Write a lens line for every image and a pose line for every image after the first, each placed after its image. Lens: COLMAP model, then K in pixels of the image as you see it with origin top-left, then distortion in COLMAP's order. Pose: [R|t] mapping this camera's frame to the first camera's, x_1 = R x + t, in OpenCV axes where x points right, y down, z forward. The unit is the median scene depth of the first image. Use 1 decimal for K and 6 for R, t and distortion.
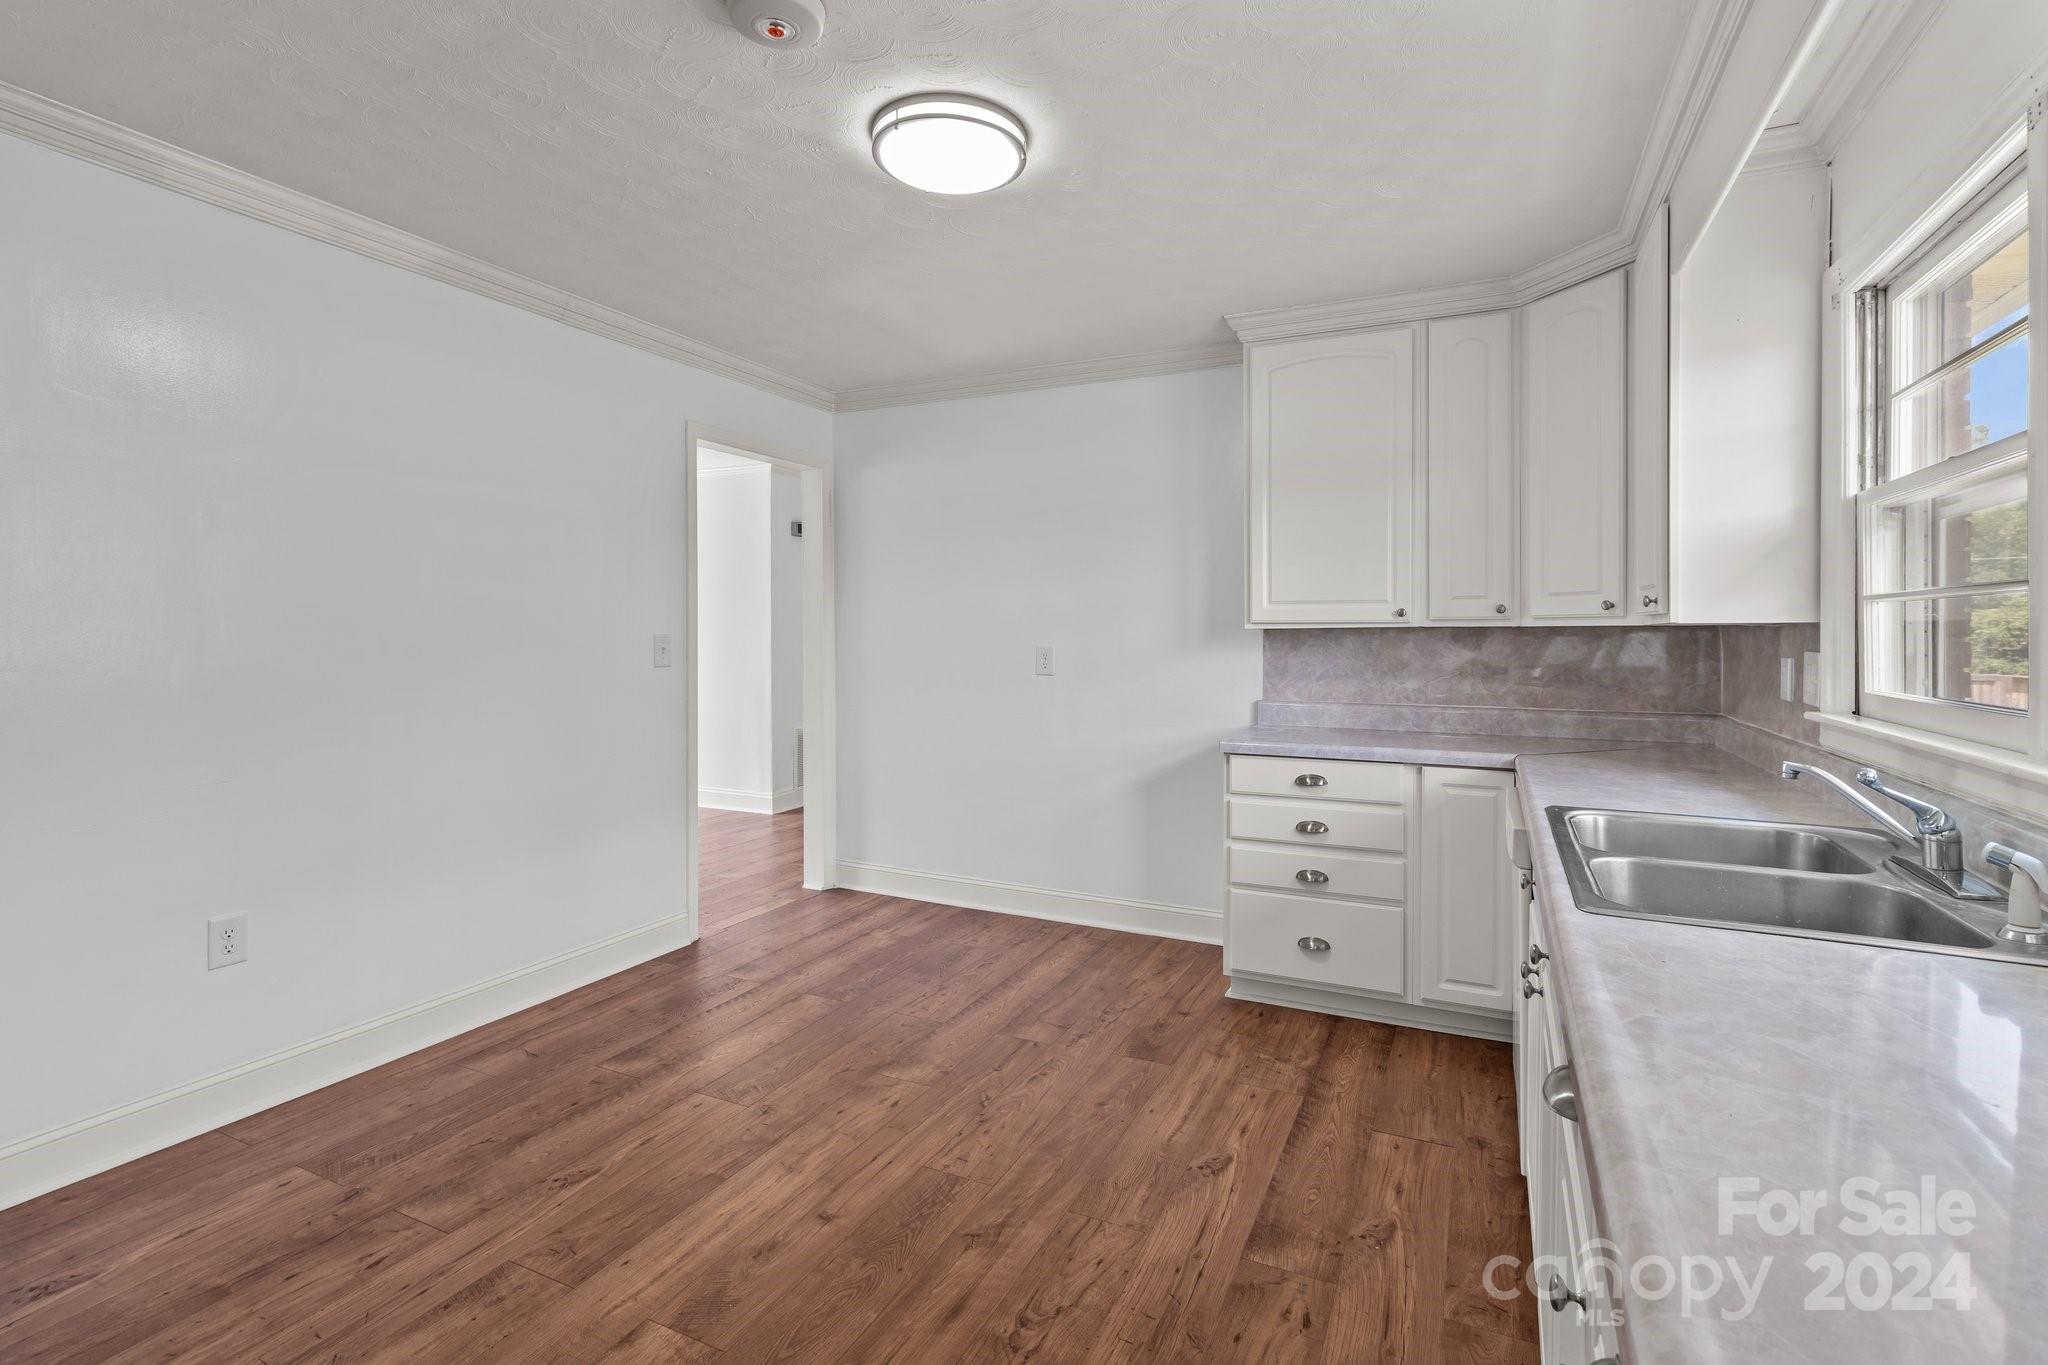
lens RADIAL K [[948.8, 0, 1047.1], [0, 948.8, 649.8], [0, 0, 1]] dist [0.001632, 0.000561]
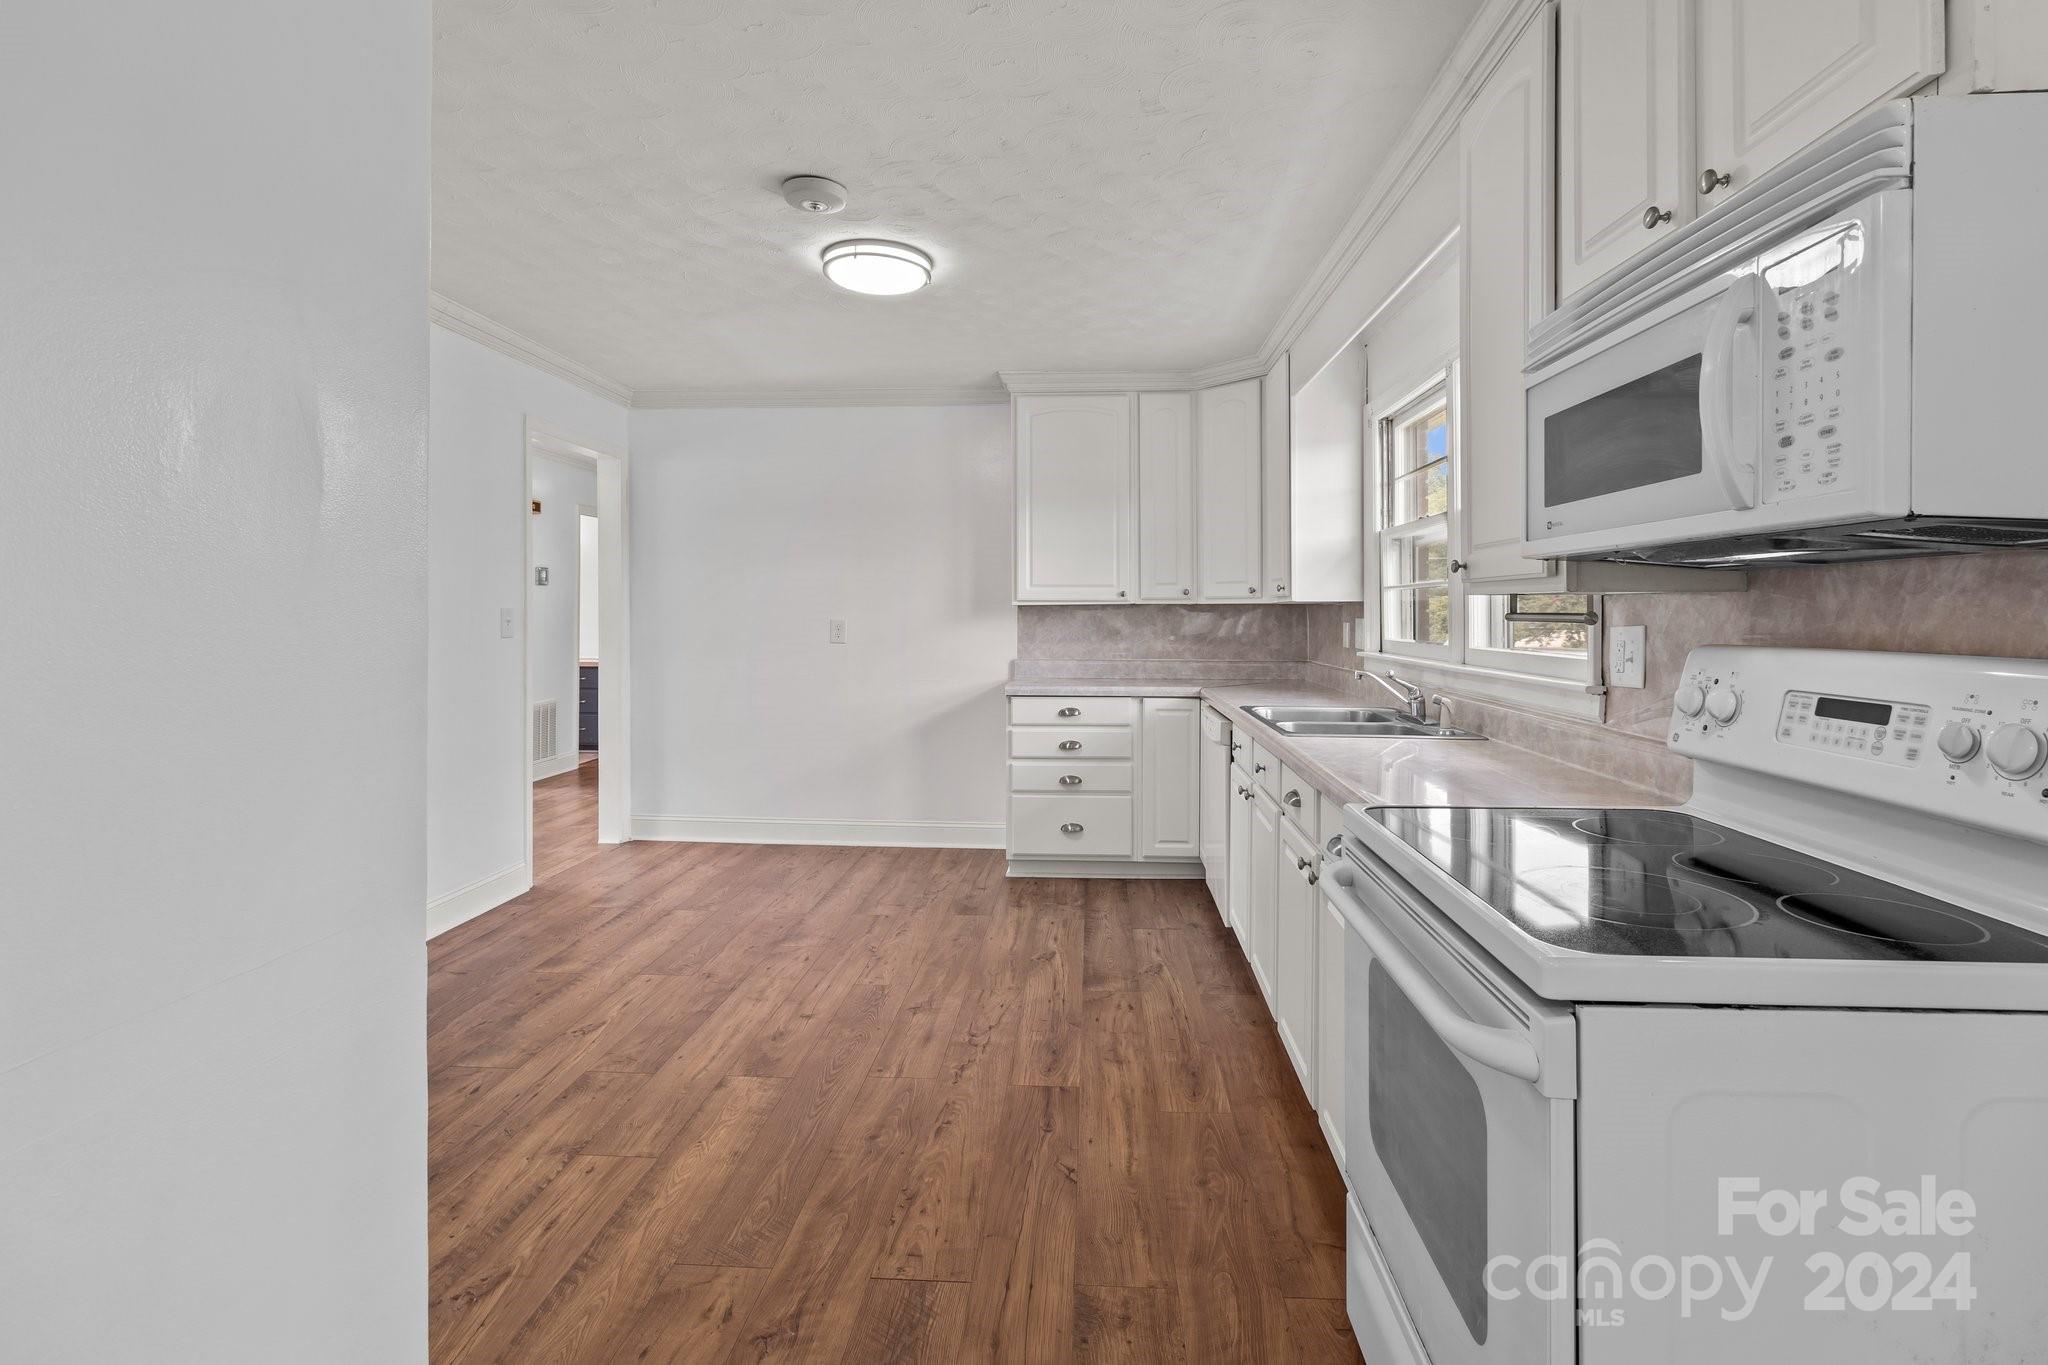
lens RADIAL K [[953.8, 0, 1044.3], [0, 953.8, 625.5], [0, 0, 1]] dist [0.000322, 0.000813]
pose [[0.927354, -0.003958, 0.374165, -0.316621], [0.005639, 0.999978, -0.003398, 0.014730], [-0.374144, 0.005261, 0.927356, -0.334104]]
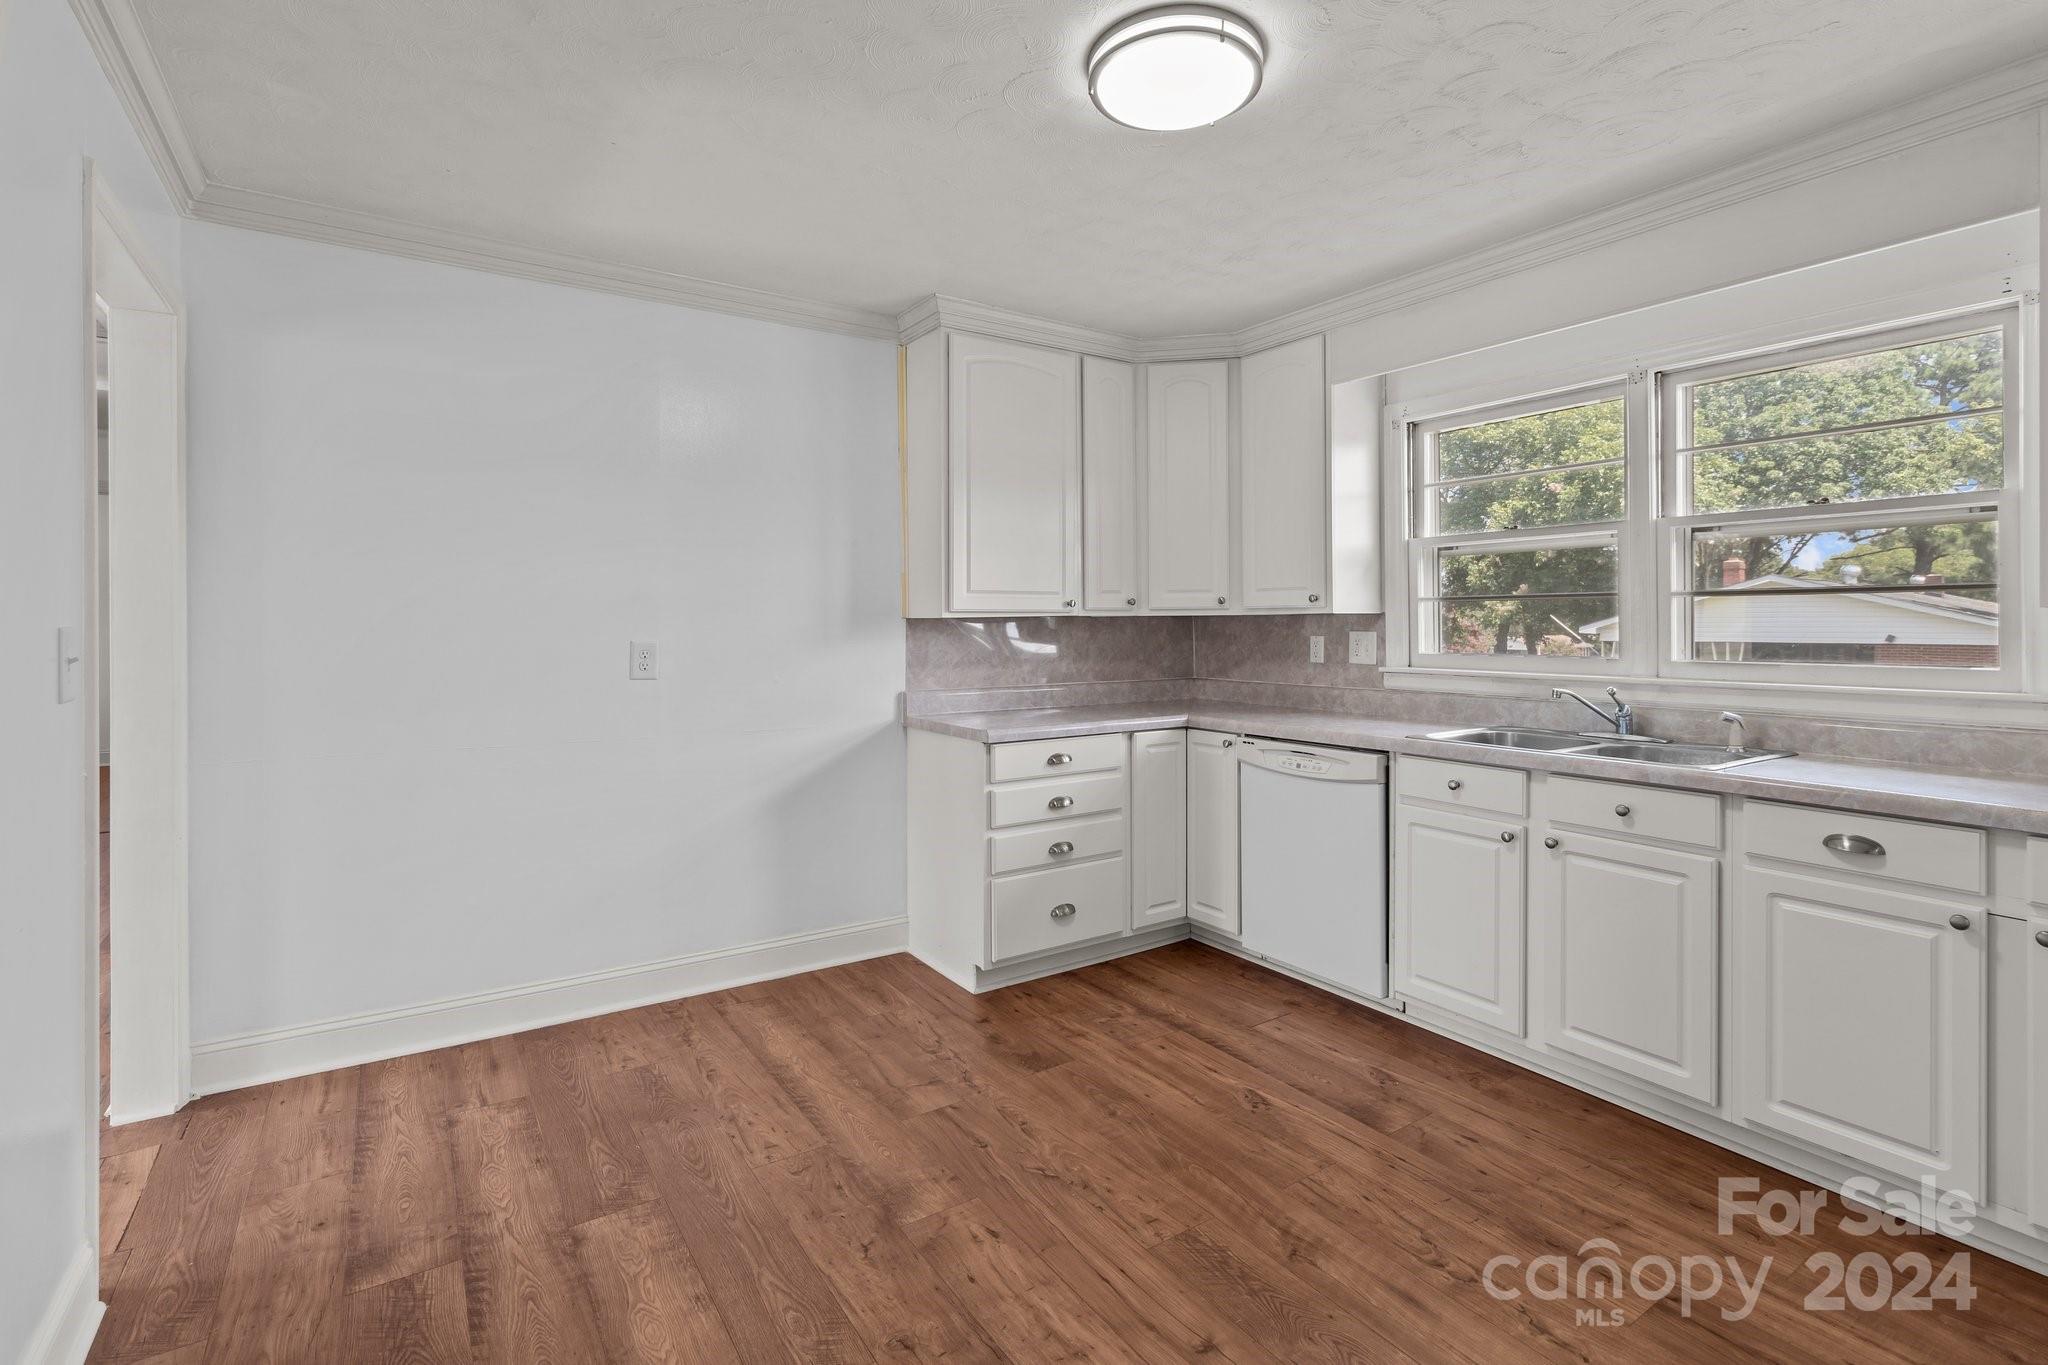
lens RADIAL K [[953.8, 0, 1044.3], [0, 953.8, 625.5], [0, 0, 1]] dist [0.000322, 0.000813]
pose [[0.513962, -0.005185, 0.857797, -0.721636], [0.020484, 0.999771, -0.006230, -0.006962], [-0.857569, 0.020773, 0.513950, 0.502416]]
